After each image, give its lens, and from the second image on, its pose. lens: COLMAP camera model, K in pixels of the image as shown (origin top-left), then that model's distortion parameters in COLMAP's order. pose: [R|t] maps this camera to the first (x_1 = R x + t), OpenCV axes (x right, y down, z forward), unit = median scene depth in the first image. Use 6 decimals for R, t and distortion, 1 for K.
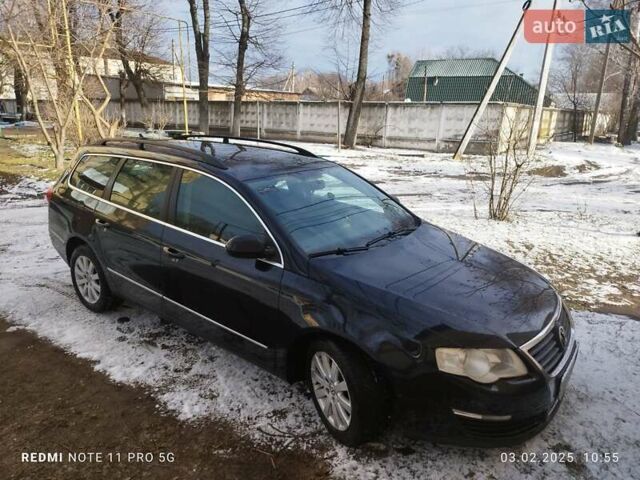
lens RADIAL K [[464.9, 0, 311.8], [0, 464.9, 238.8], [0, 0, 1]] dist [0.016788, -0.007365]
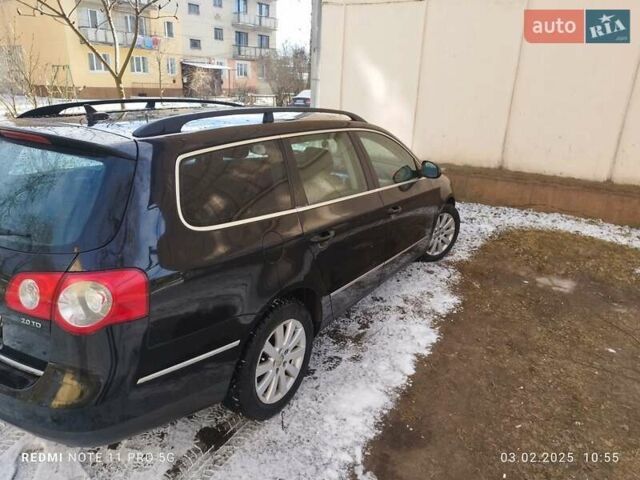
lens RADIAL K [[464.9, 0, 311.8], [0, 464.9, 238.8], [0, 0, 1]] dist [0.016788, -0.007365]
pose [[-0.105637, -0.326604, 0.939239, -1.217291], [0.240719, 0.908033, 0.342827, -0.293257], [-0.964829, 0.262309, -0.017302, 1.168767]]
